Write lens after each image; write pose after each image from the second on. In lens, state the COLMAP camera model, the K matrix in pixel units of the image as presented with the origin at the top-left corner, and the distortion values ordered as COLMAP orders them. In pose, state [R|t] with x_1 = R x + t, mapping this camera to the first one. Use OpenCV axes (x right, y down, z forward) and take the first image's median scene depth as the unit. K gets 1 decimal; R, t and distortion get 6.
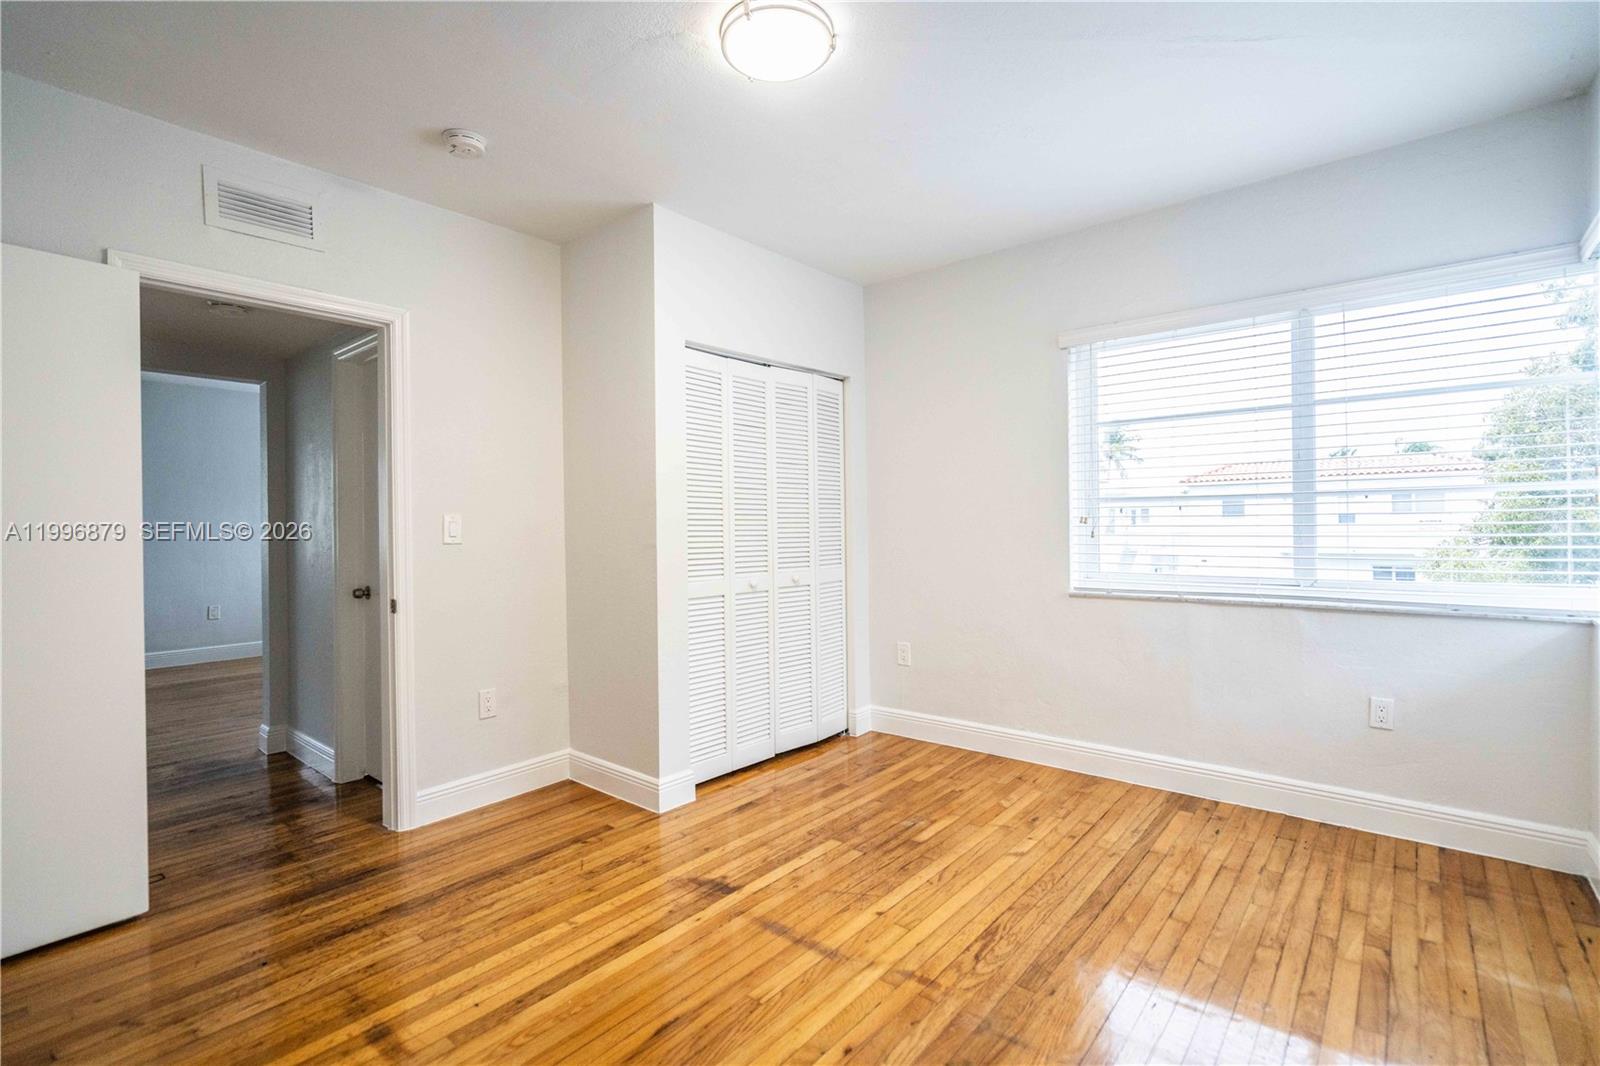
lens RADIAL K [[741.7, 0, 804.8], [0, 741.7, 533.0], [0, 0, 1]] dist [0.002704, 0.000444]
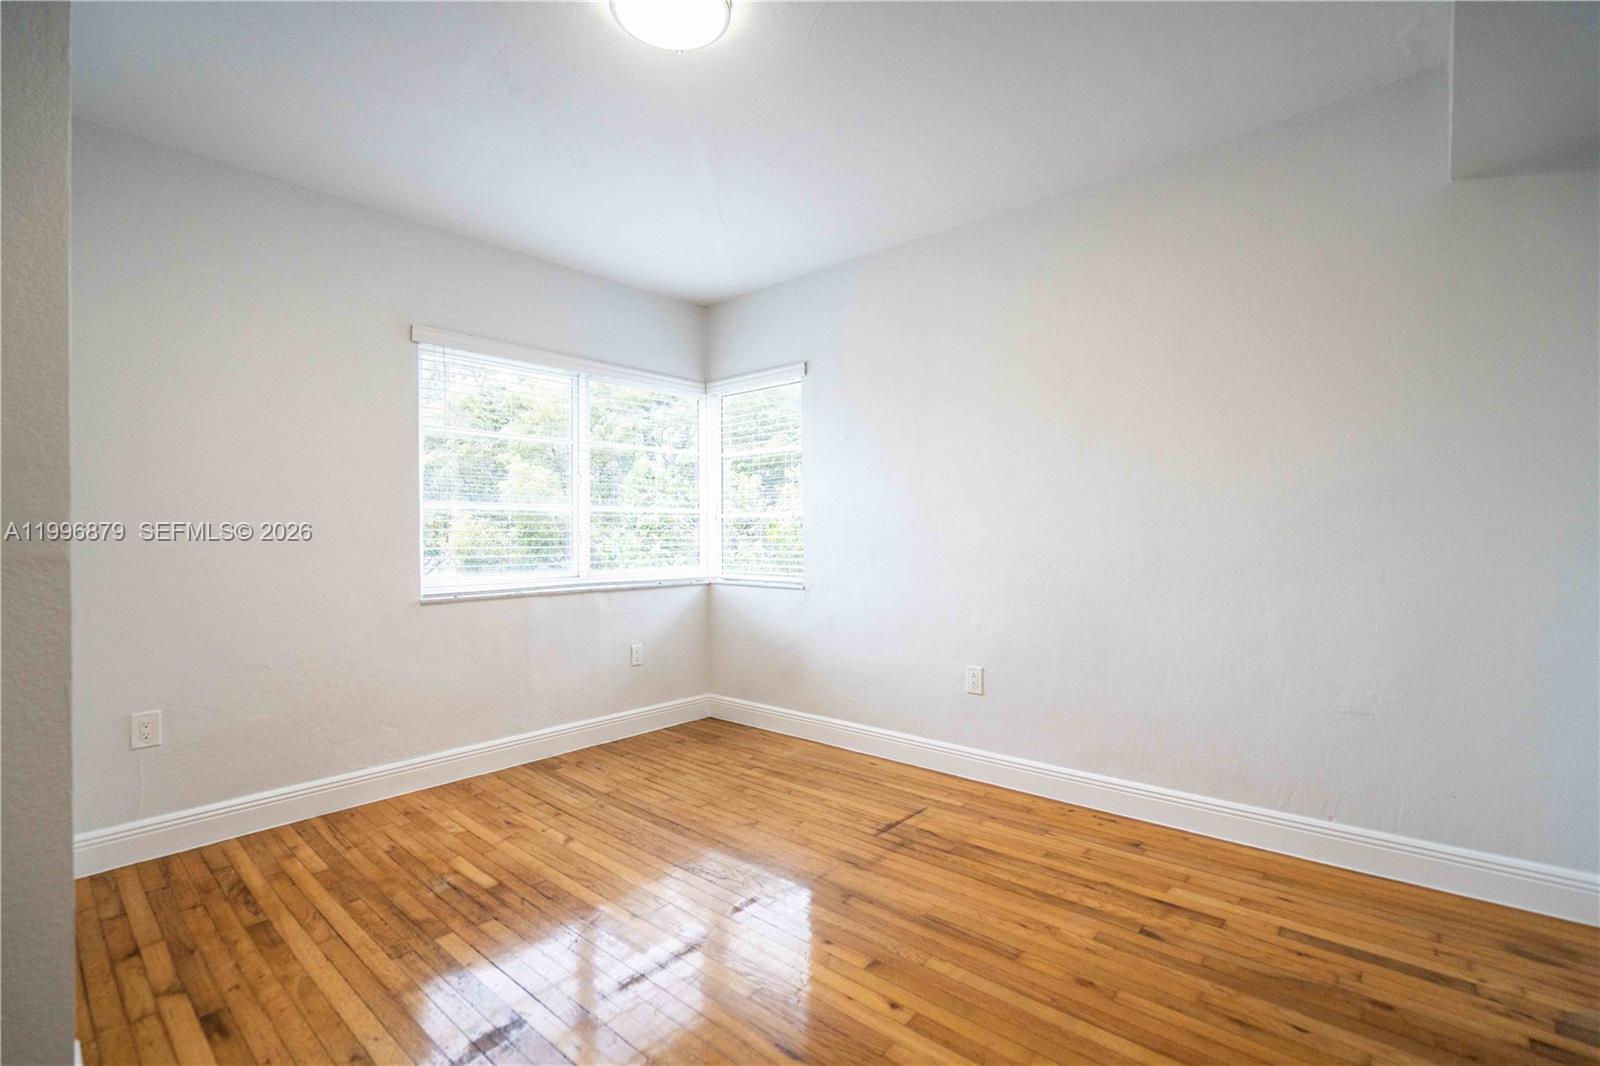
lens RADIAL K [[741.7, 0, 806.3], [0, 741.7, 528.9], [0, 0, 1]] dist [0.002704, 0.000444]
pose [[0.009117, 0.018709, 0.999783, -0.678440], [0.016829, 0.999680, -0.018861, 0.017212], [-0.999817, 0.016998, 0.008799, 0.576616]]
